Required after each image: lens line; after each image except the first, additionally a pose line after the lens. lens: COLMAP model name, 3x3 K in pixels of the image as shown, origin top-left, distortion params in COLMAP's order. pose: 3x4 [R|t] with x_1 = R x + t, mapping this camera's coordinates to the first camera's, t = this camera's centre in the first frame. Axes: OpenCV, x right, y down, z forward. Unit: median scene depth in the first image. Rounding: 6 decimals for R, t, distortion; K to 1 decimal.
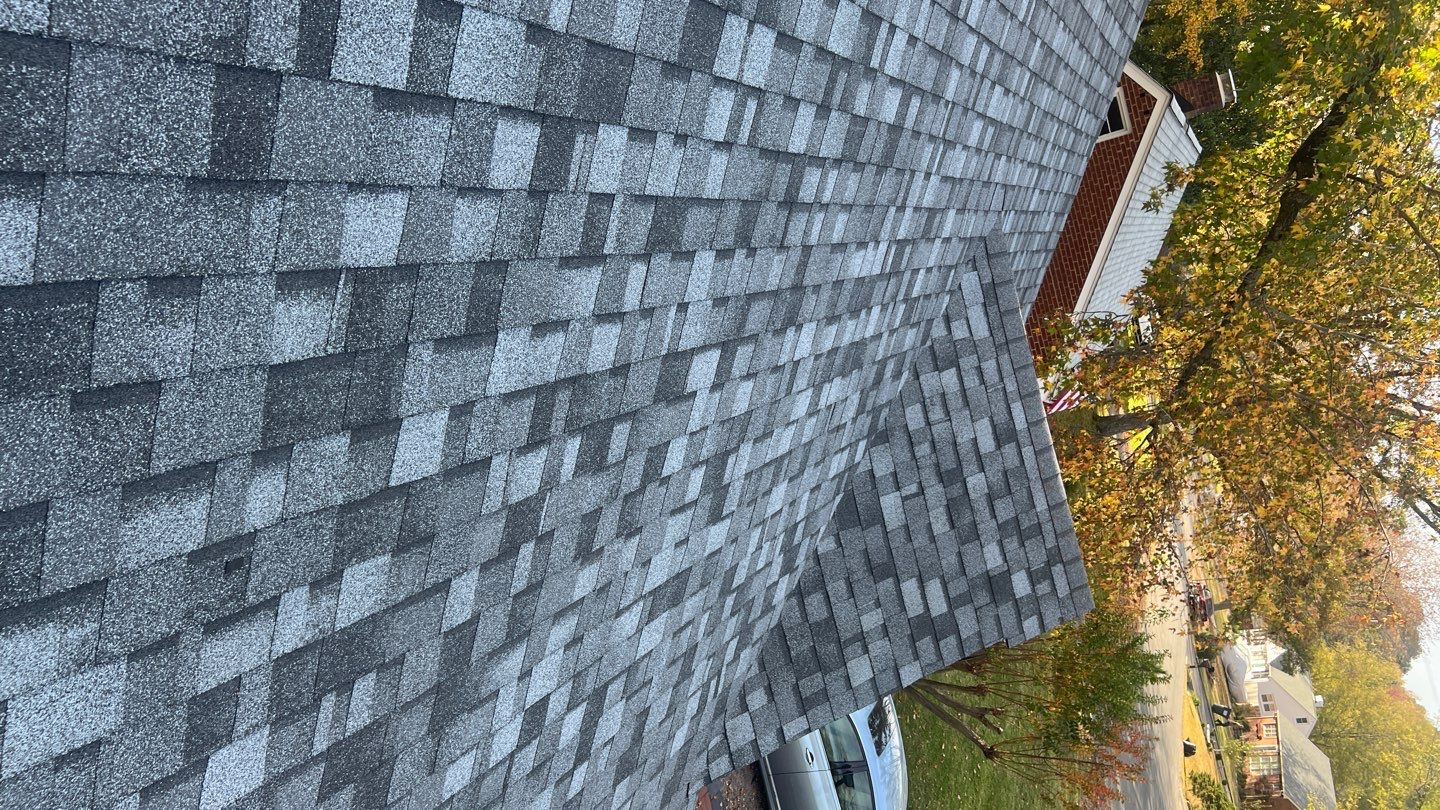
lens RADIAL K [[1106.4, 0, 720.0], [0, 1106.4, 405.0], [0, 0, 1]] dist [0.128774, -0.209505]
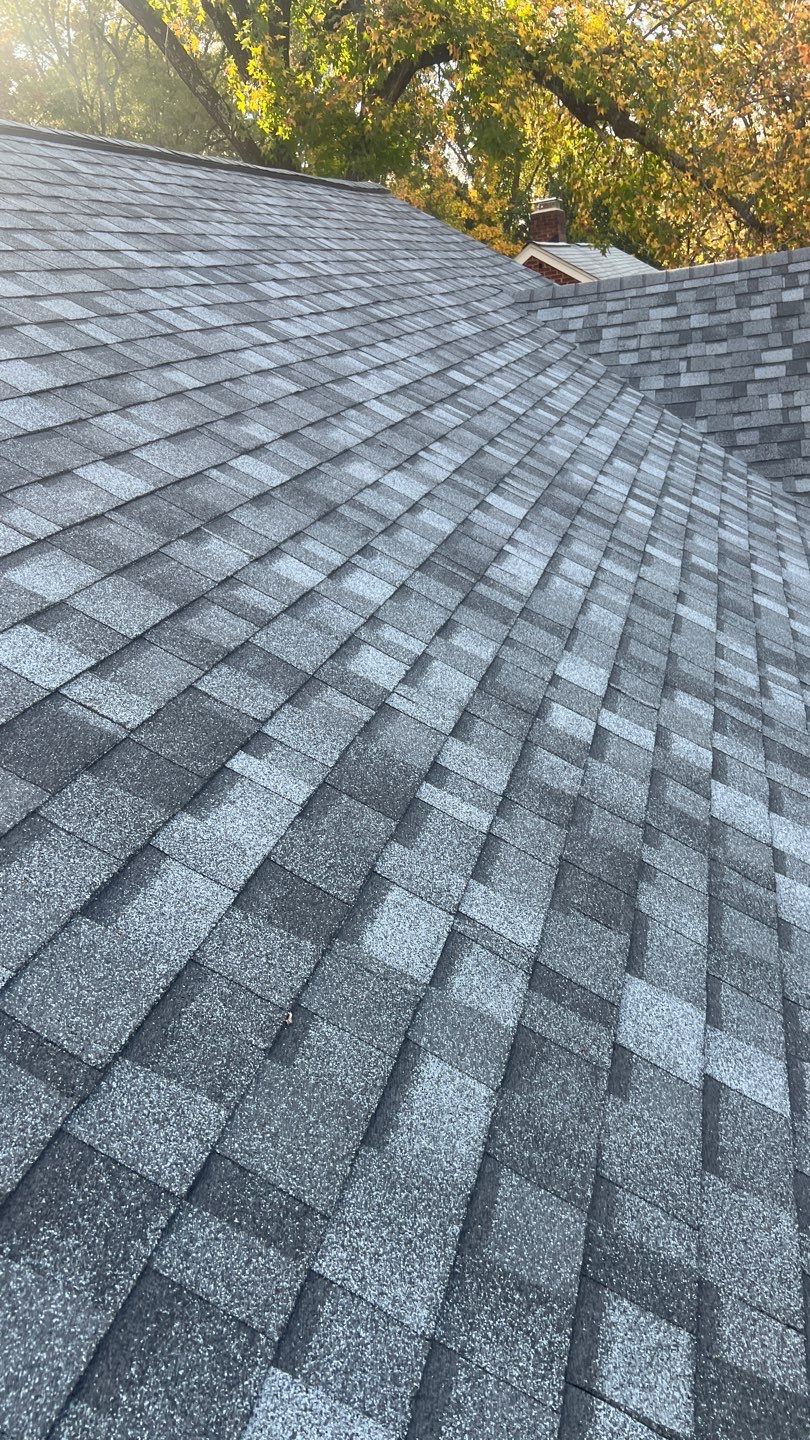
lens RADIAL K [[1106.4, 0, 405.0], [0, 1106.4, 720.0], [0, 0, 1]] dist [0.128774, -0.209505]
pose [[0.222610, -0.974873, -0.008164, -0.272831], [0.915310, 0.211877, -0.342515, 0.299749], [0.335638, 0.068775, 0.939477, -0.272635]]
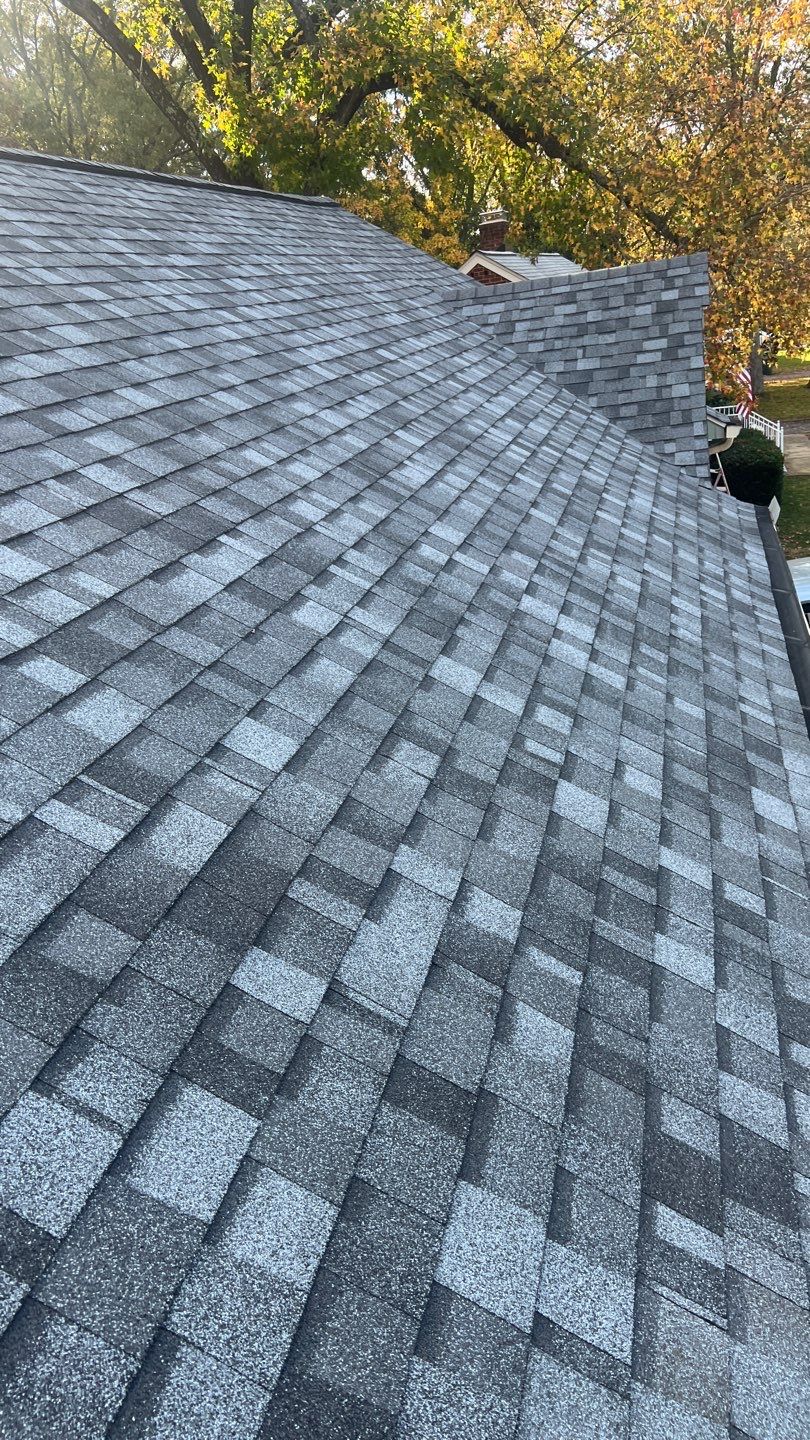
lens RADIAL K [[1106.4, 0, 405.0], [0, 1106.4, 720.0], [0, 0, 1]] dist [0.128774, -0.209505]
pose [[0.215183, -0.976563, 0.004562, -0.368835], [0.926314, 0.202627, -0.317623, 0.431615], [0.309255, 0.072573, 0.948206, -0.487168]]
